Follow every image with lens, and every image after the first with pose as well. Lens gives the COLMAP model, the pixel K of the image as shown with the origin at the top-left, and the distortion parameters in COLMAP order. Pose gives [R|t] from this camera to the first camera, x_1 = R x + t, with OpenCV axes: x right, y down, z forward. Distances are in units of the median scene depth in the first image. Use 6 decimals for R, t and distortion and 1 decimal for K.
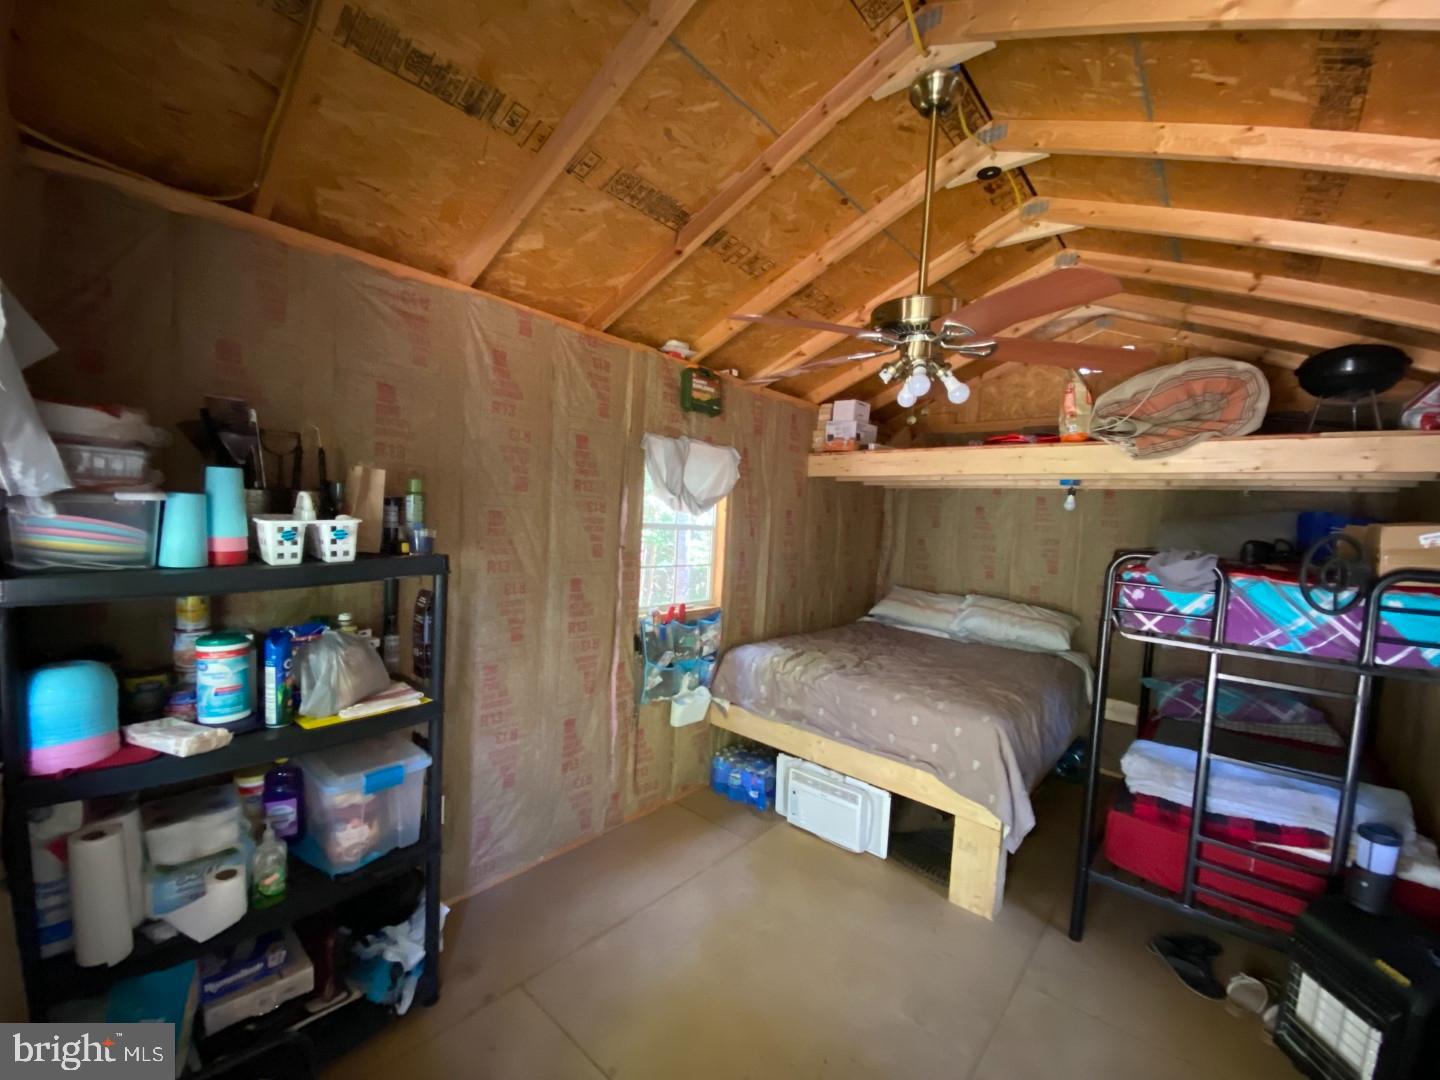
lens RADIAL K [[586.3, 0, 720.0], [0, 586.3, 540.0], [0, 0, 1]] dist [0.061459, -0.042610]
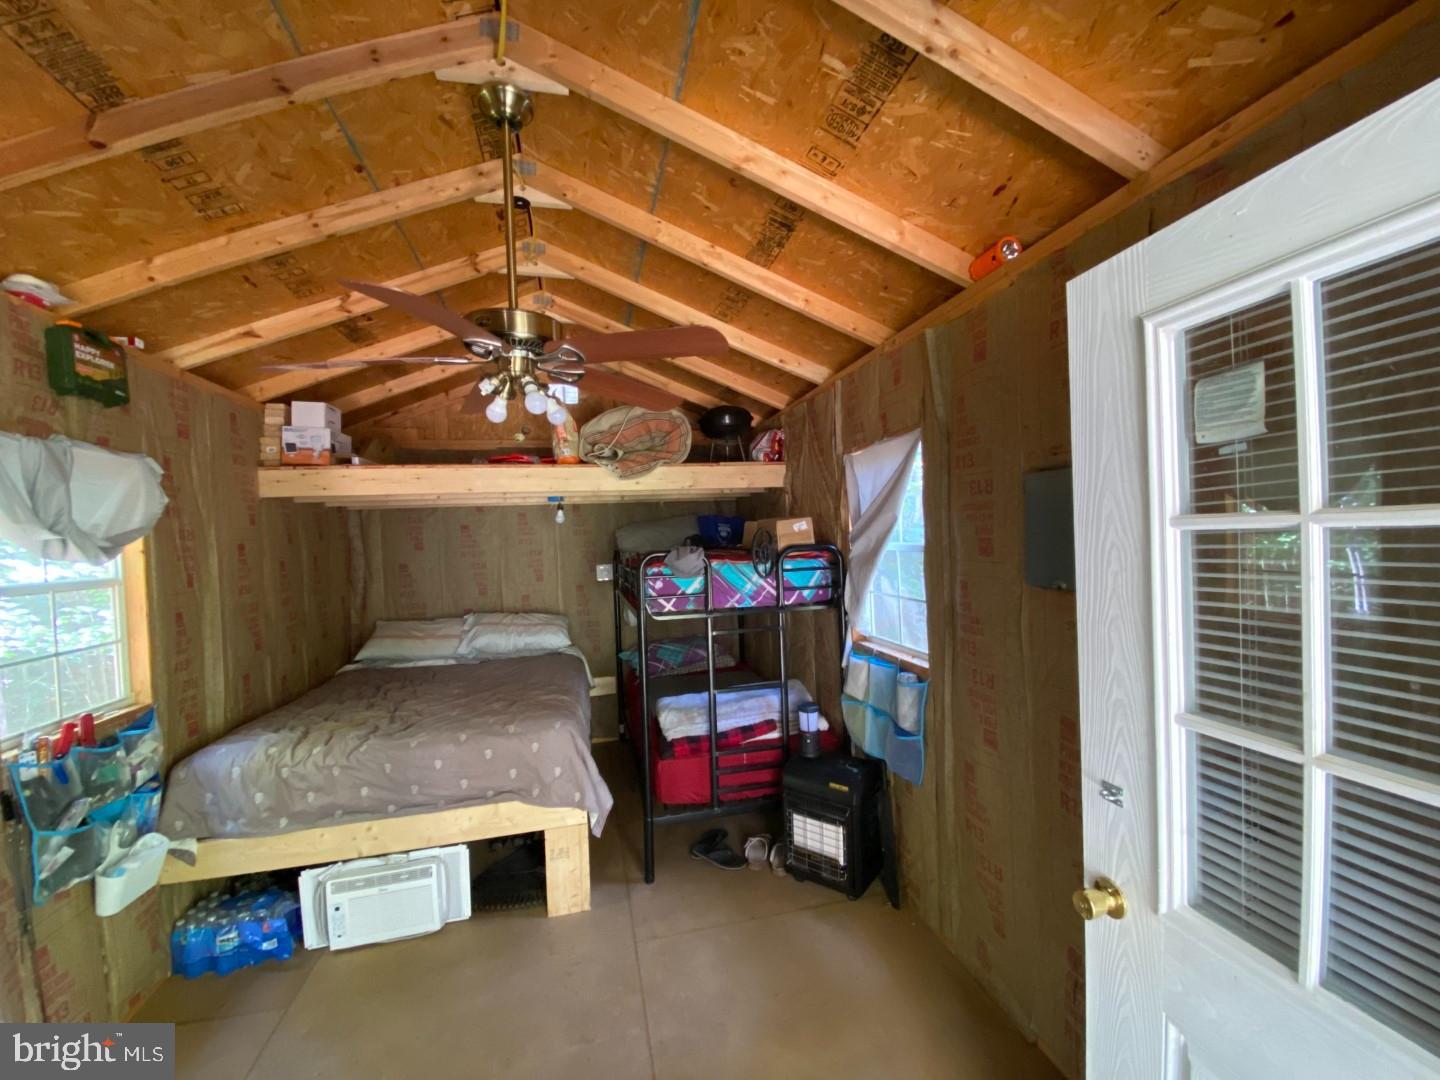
lens RADIAL K [[584.3, 0, 720.0], [0, 584.3, 540.0], [0, 0, 1]] dist [0.029881, -0.023545]
pose [[0.574276, -0.081938, 0.814551, -0.172465], [0.104962, 0.994136, 0.026002, -0.016821], [-0.811905, 0.070565, 0.579509, 0.123231]]
